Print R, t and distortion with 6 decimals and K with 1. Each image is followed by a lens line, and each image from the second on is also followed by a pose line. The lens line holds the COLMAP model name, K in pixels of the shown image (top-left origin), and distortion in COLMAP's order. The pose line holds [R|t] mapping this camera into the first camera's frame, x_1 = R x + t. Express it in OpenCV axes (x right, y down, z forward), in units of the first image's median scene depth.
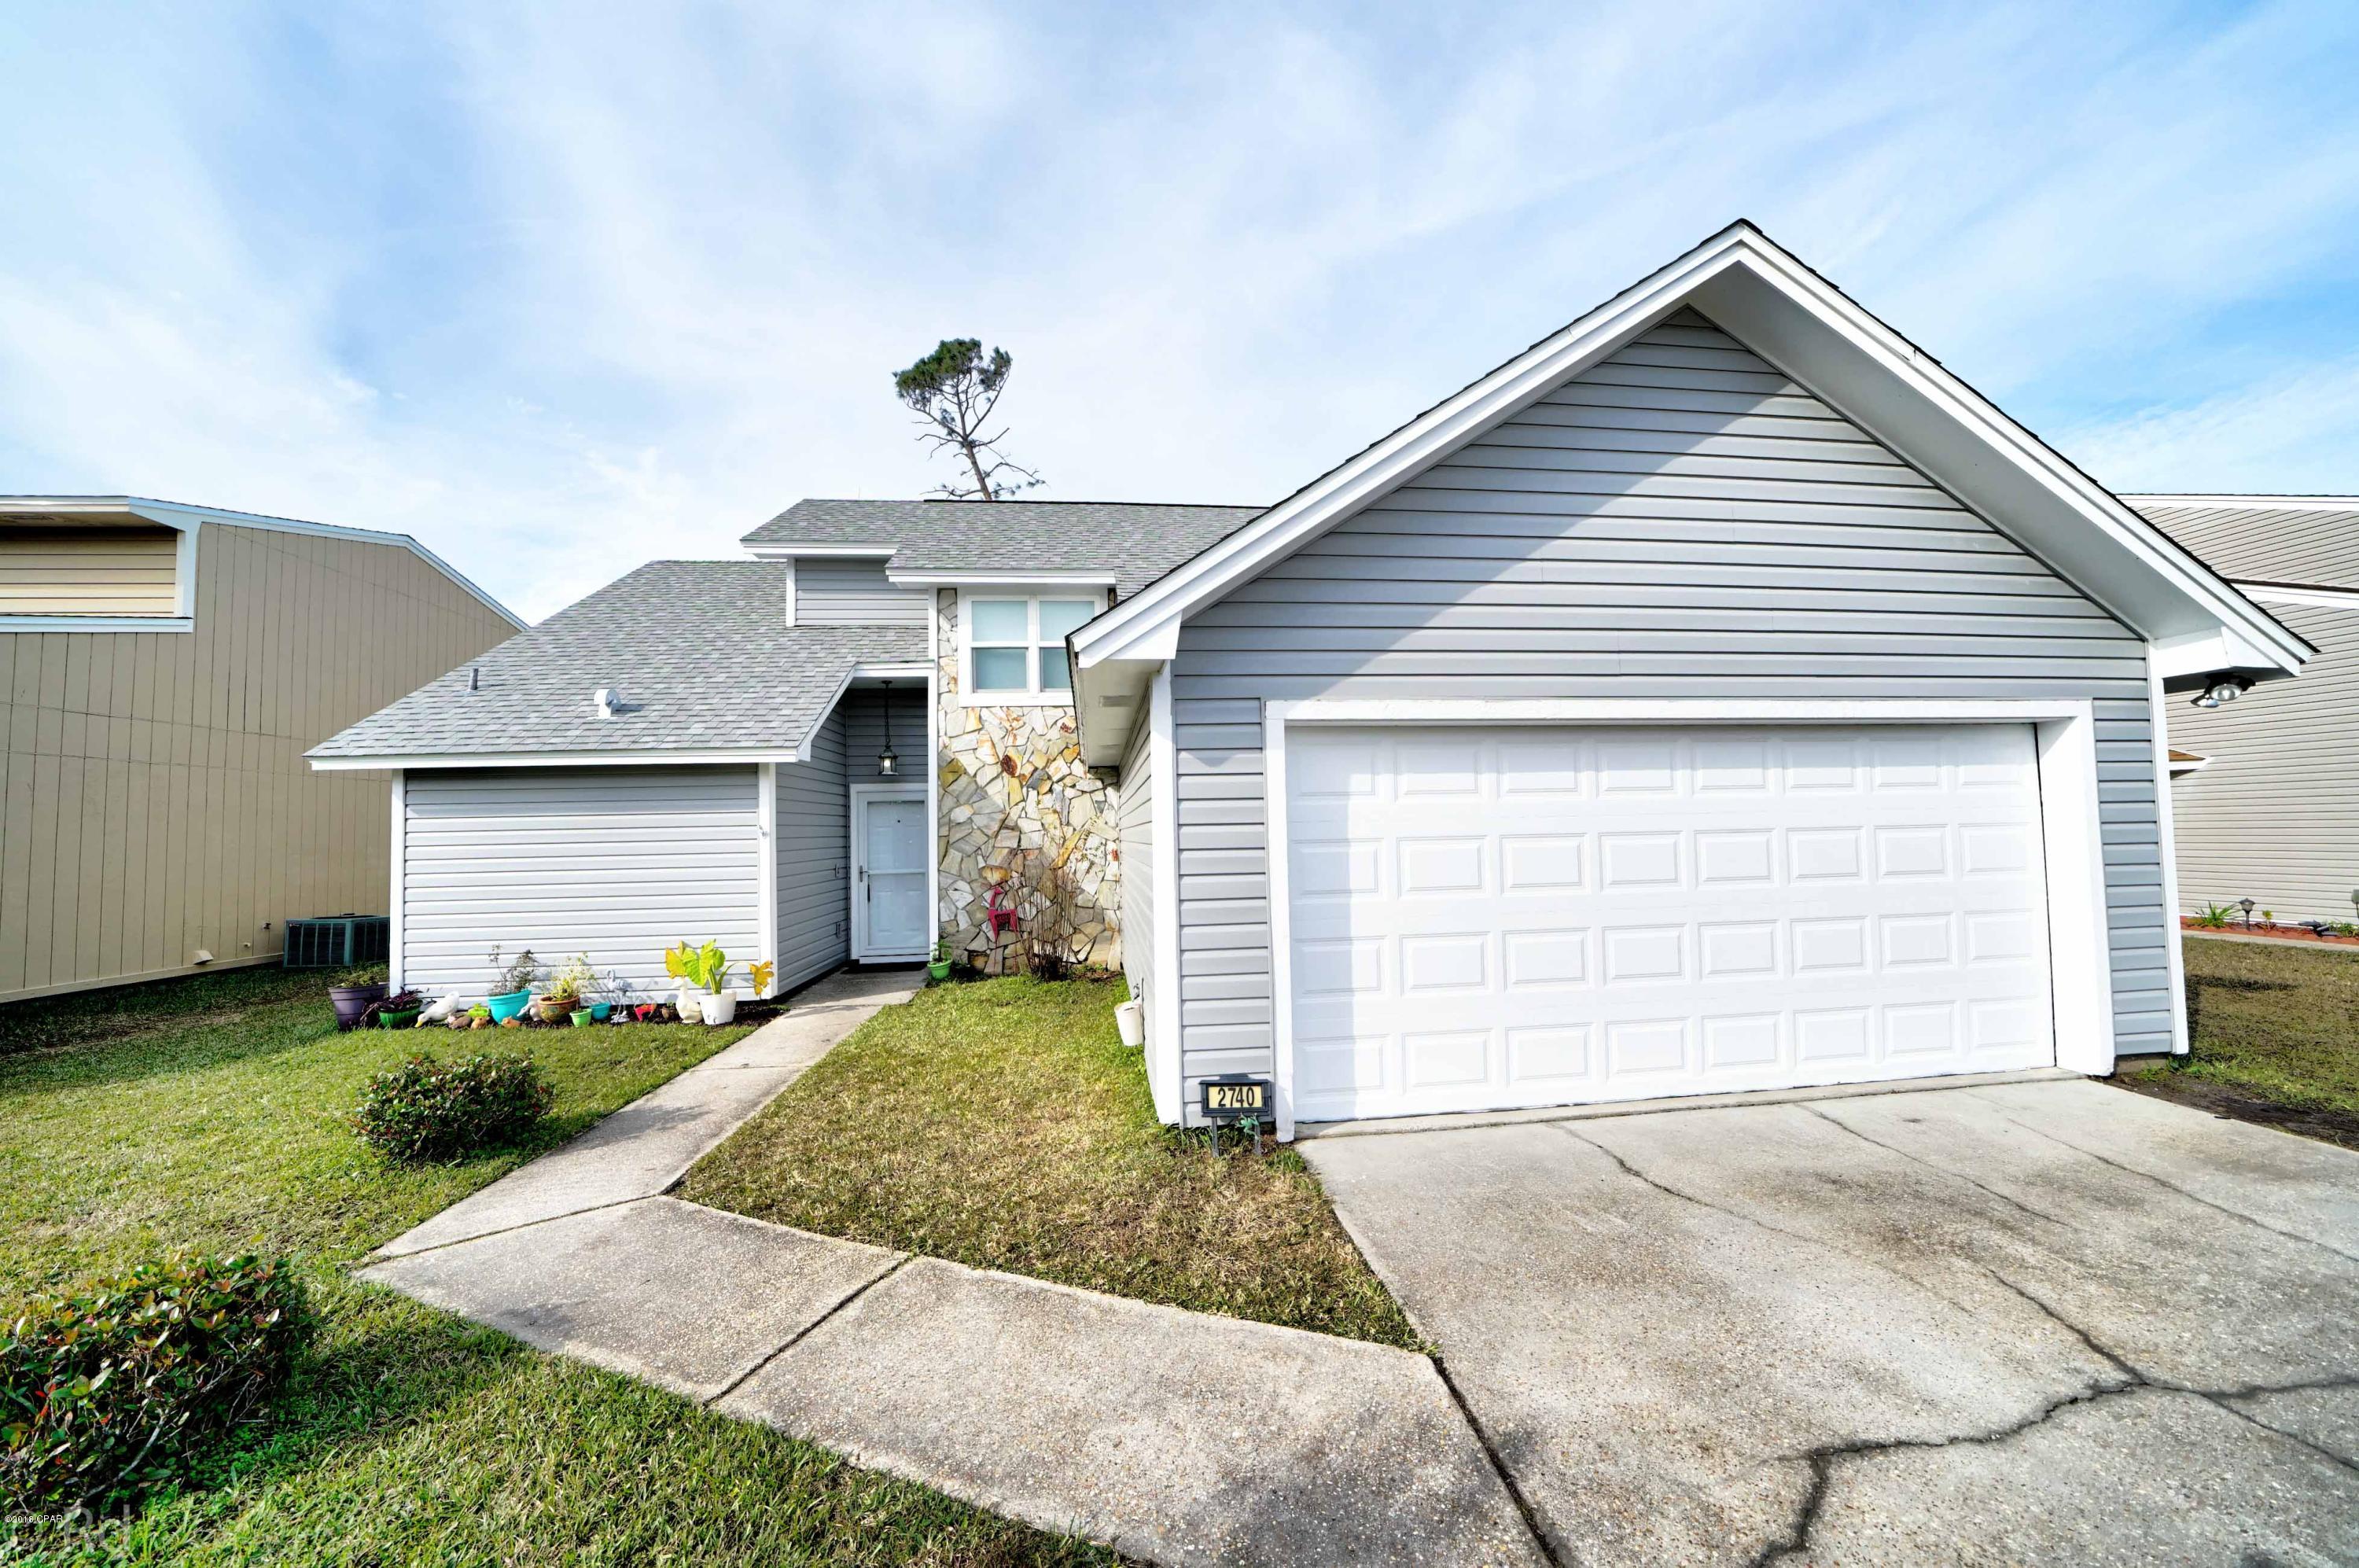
lens RADIAL K [[818.4, 0, 1188.8], [0, 818.4, 791.5], [0, 0, 1]] dist [-0.011150, 0.000179]
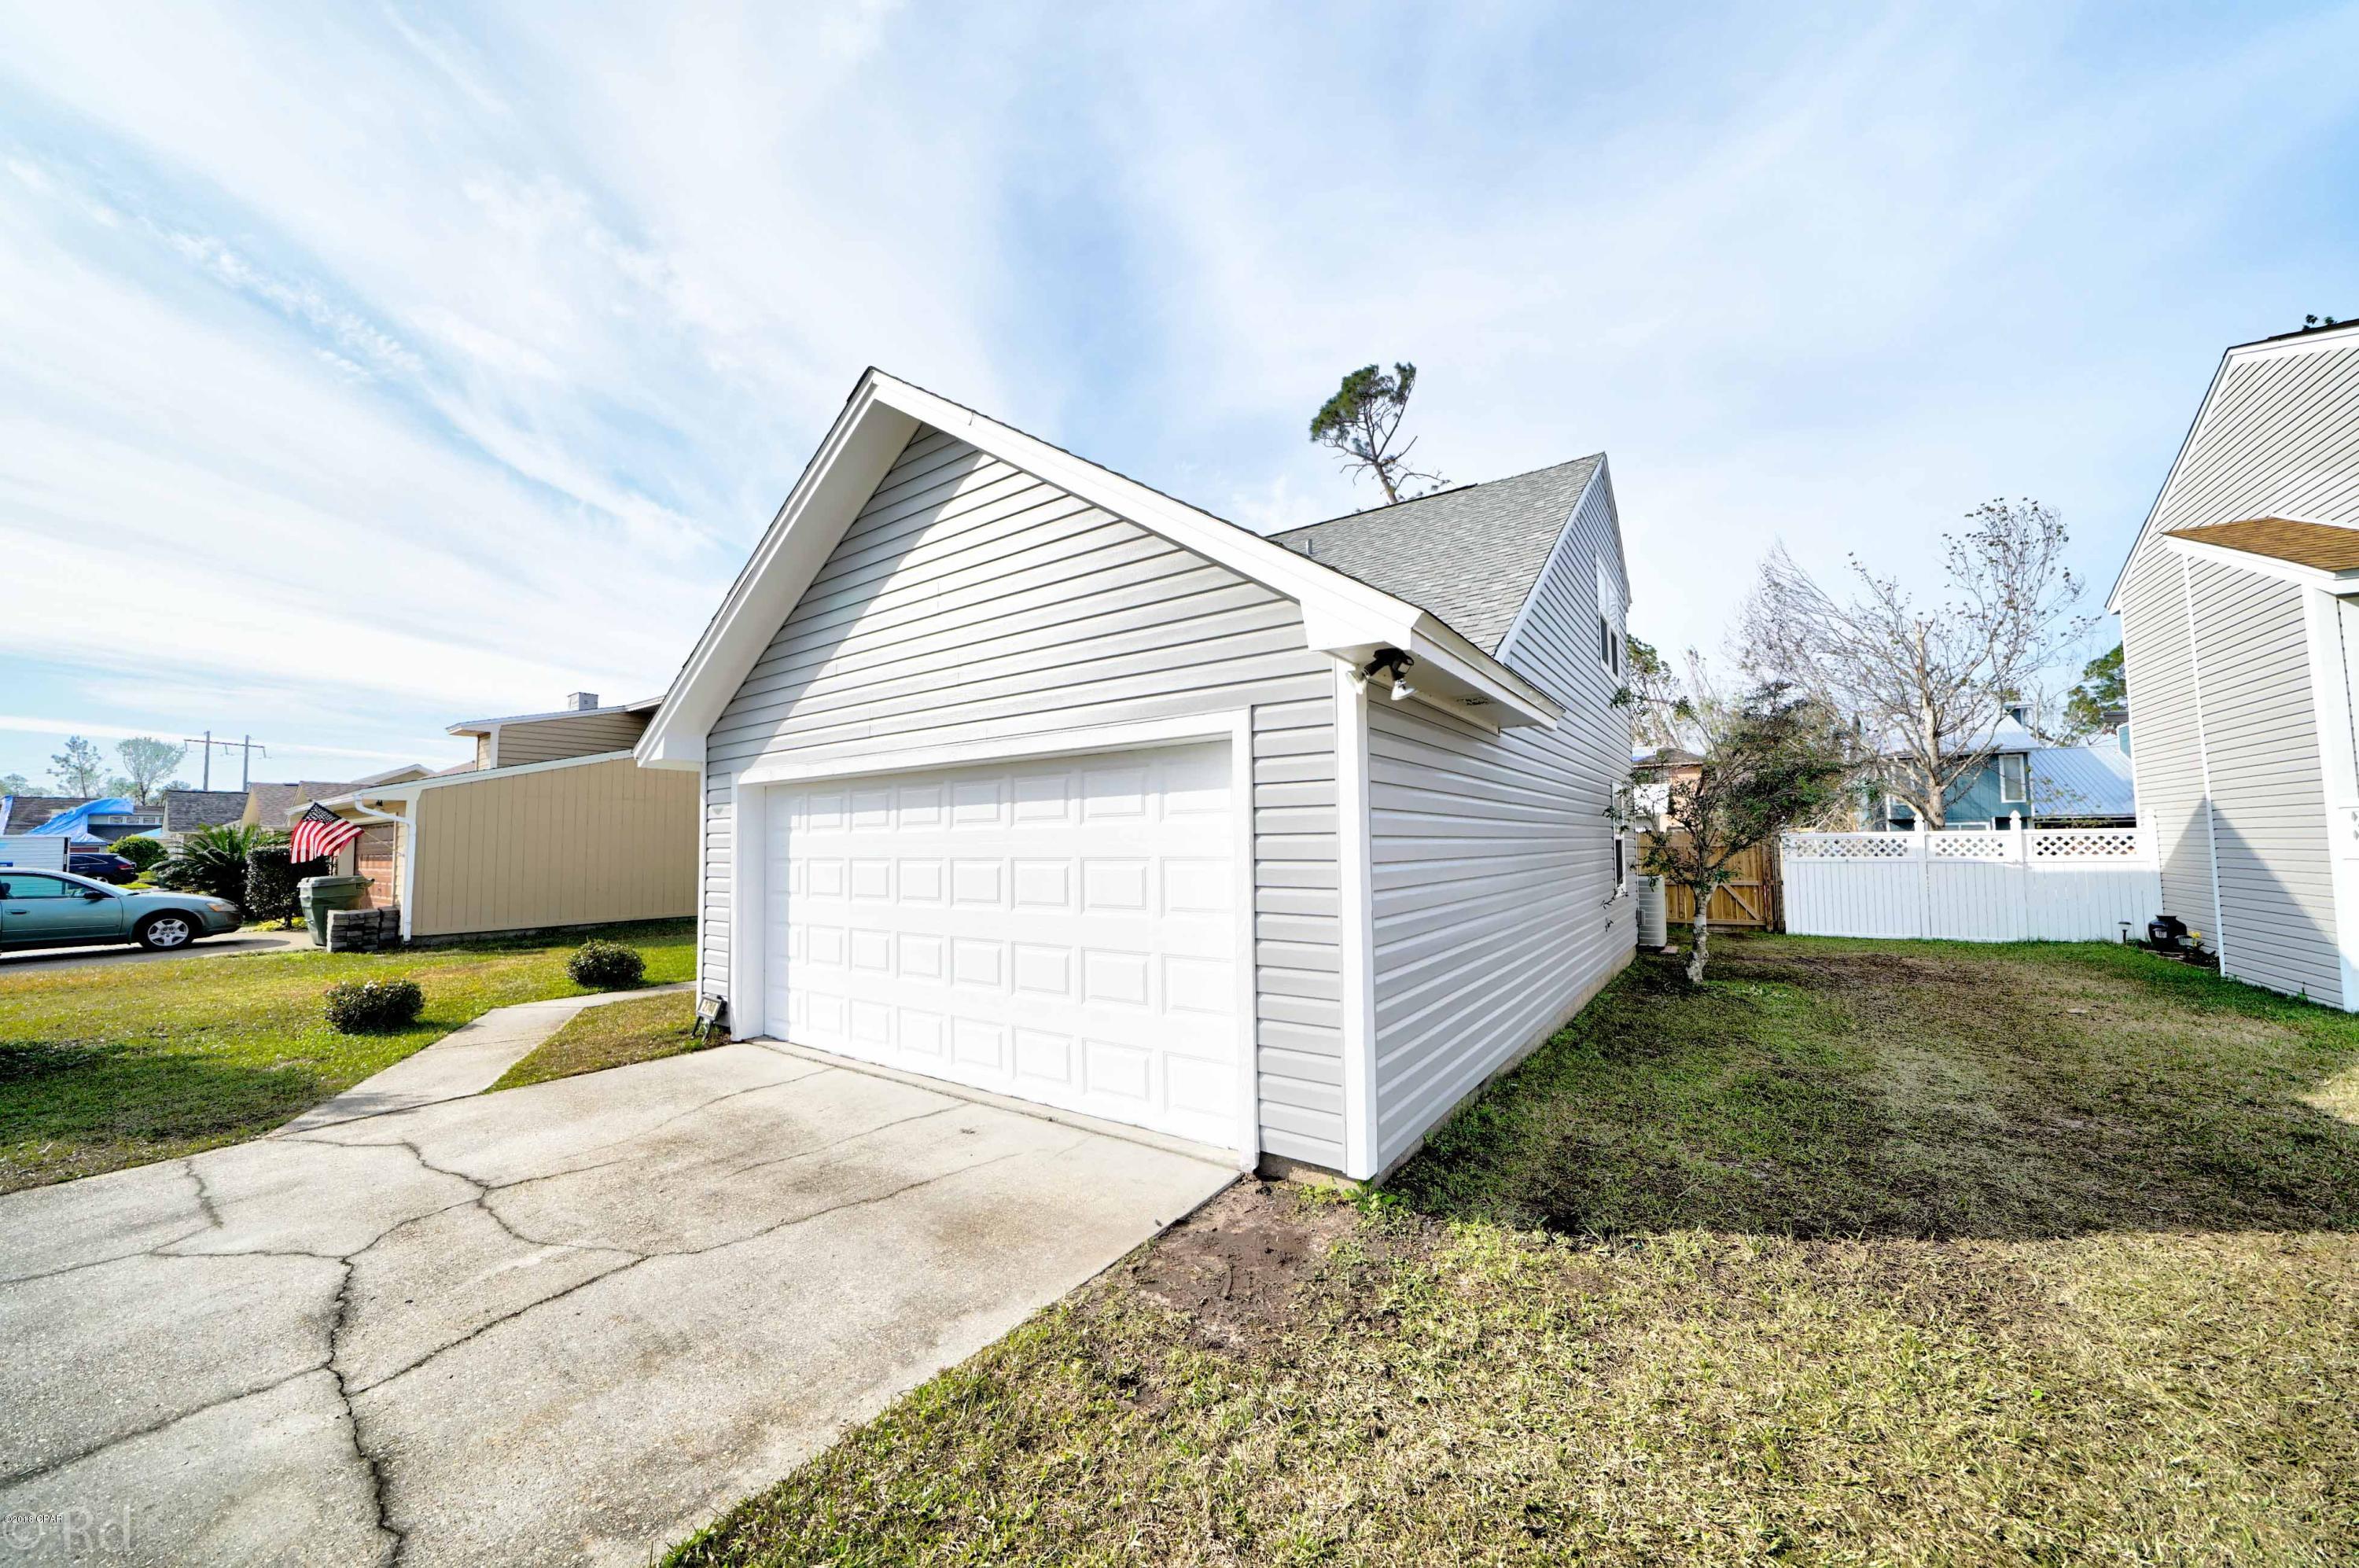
lens RADIAL K [[815.7, 0, 1180.9], [0, 815.7, 790.3], [0, 0, 1]] dist [-0.023110, 0.000076]
pose [[0.739428, -0.032647, -0.672443, 0.823750], [0.035017, 0.999337, -0.010012, -0.013173], [0.672324, -0.016144, 0.740081, 0.175159]]
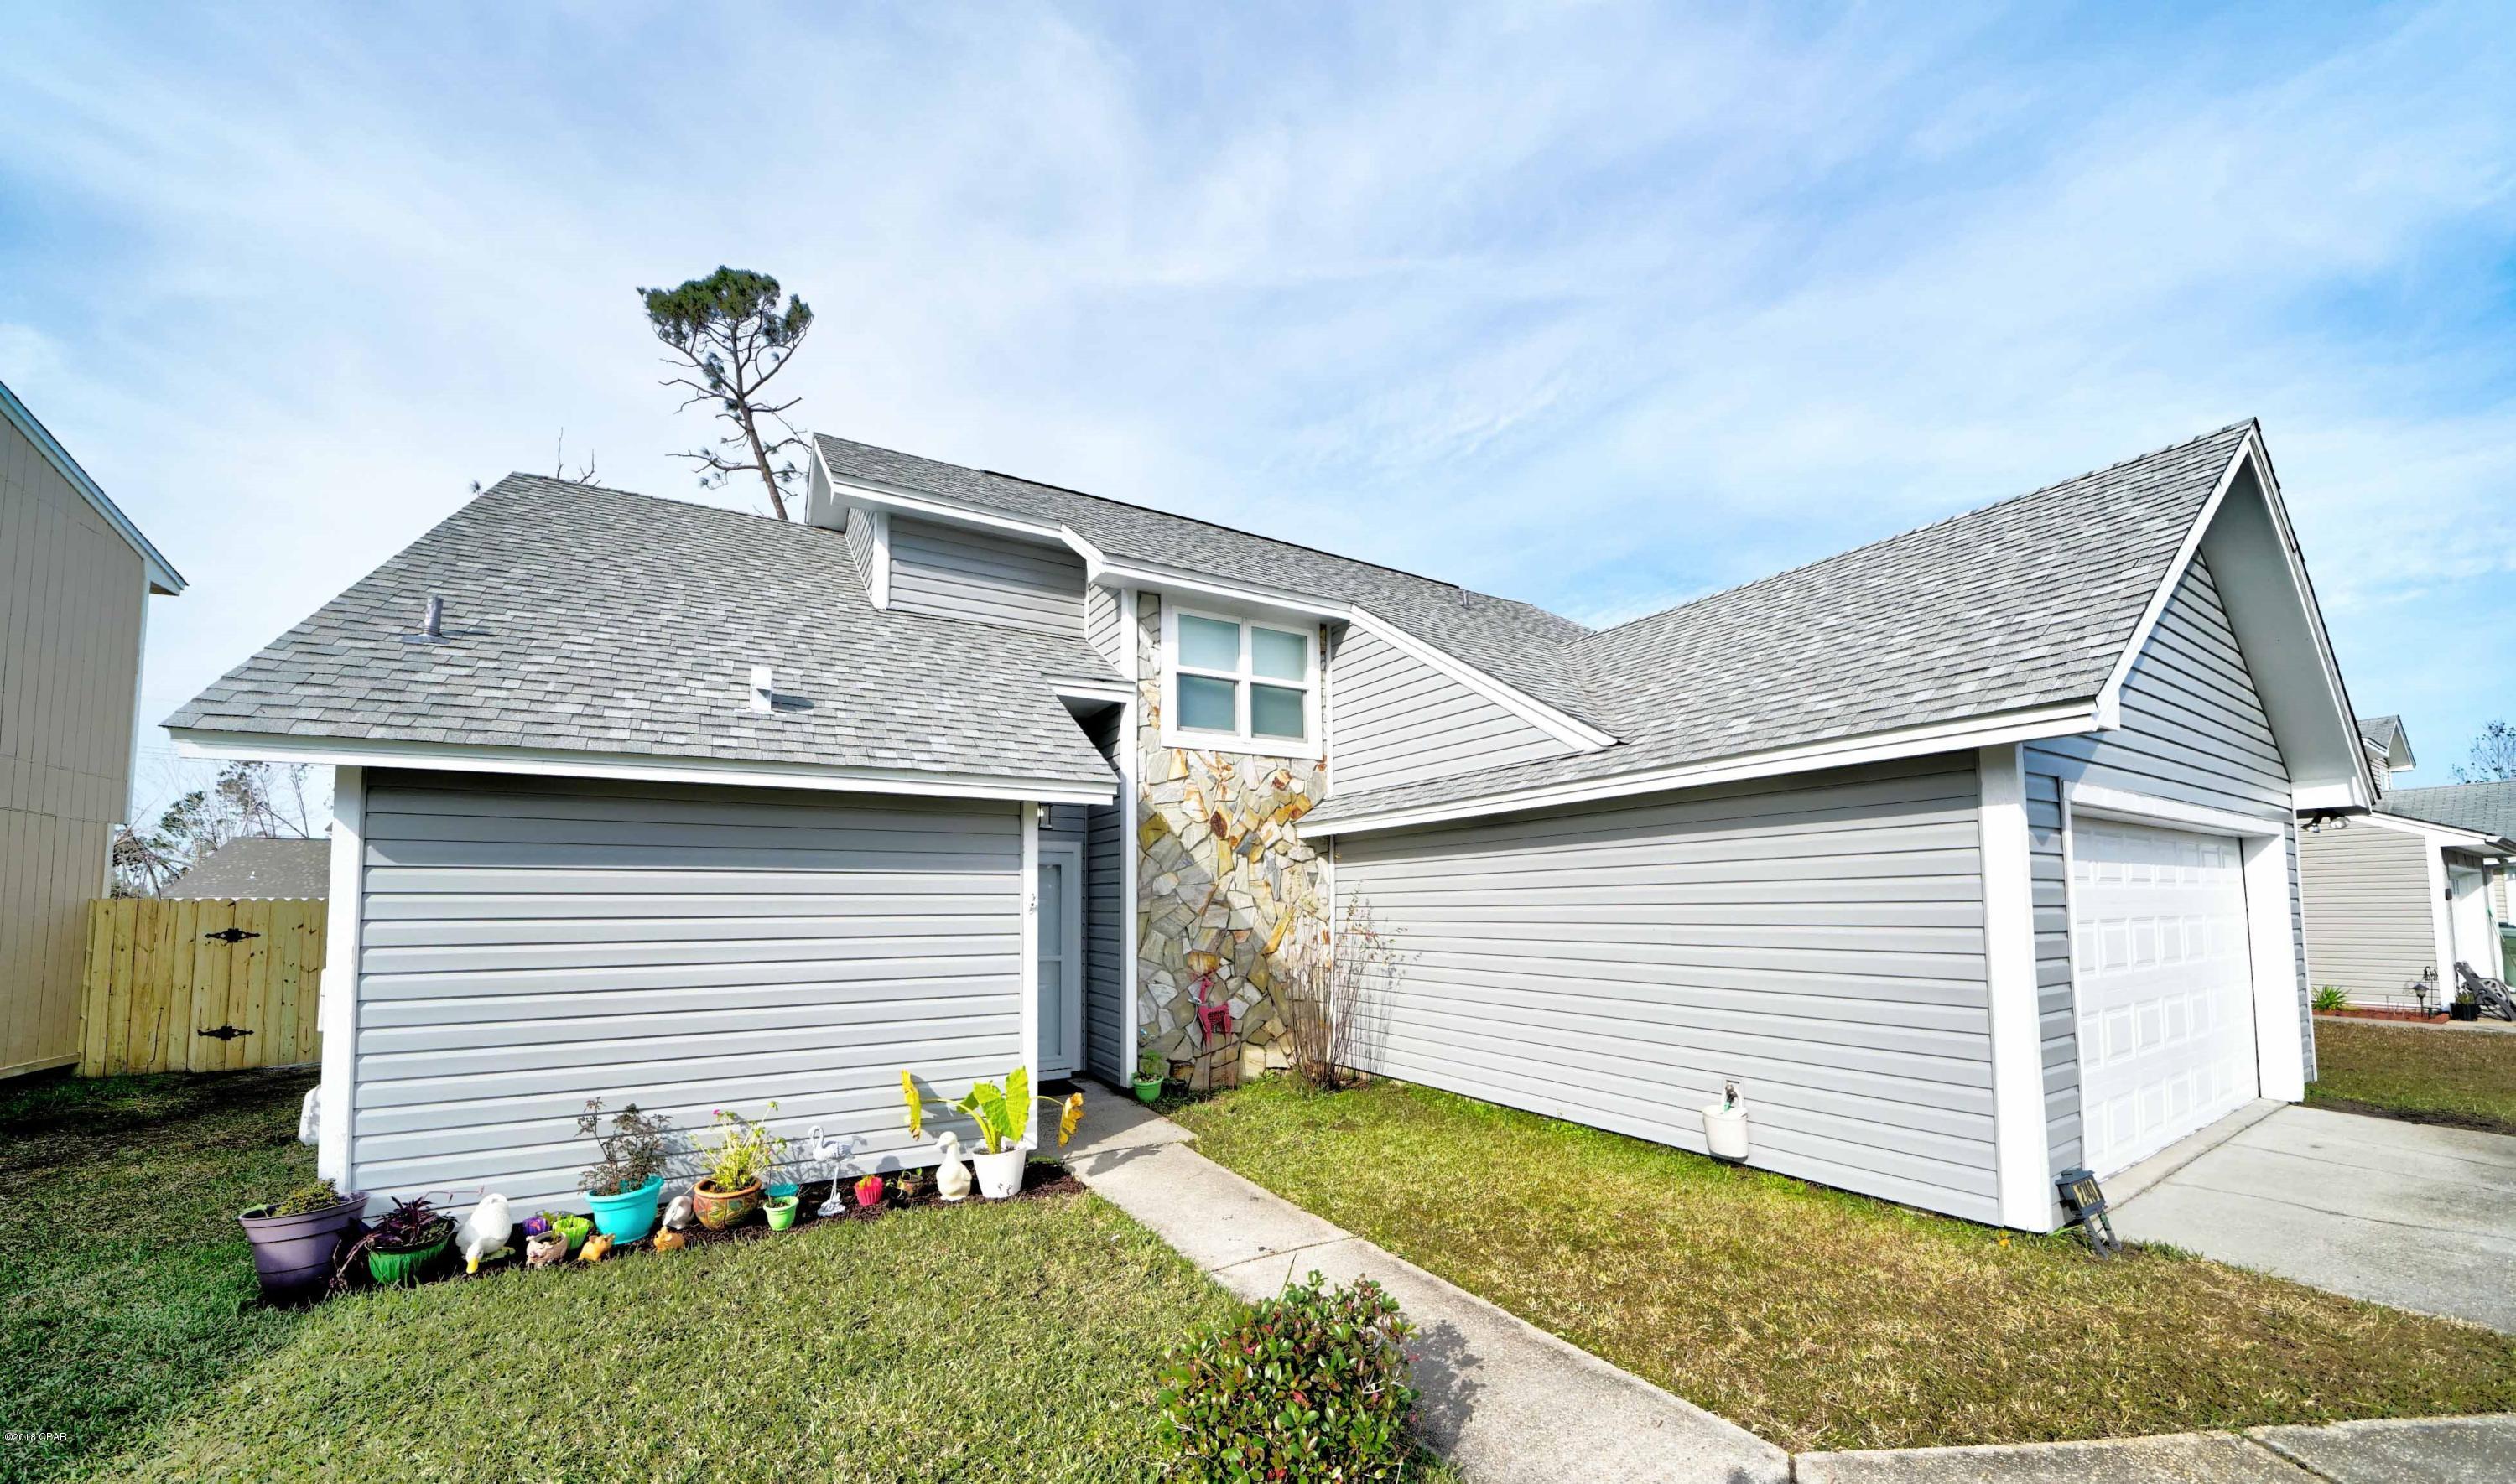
lens RADIAL K [[868.9, 0, 1258.3], [0, 868.9, 843.6], [0, 0, 1]] dist [-0.014820, 0.000099]
pose [[0.907184, 0.044829, 0.418340, -0.540743], [-0.032546, 0.998805, -0.036454, 0.016217], [-0.419474, 0.019455, 0.907559, 0.214652]]
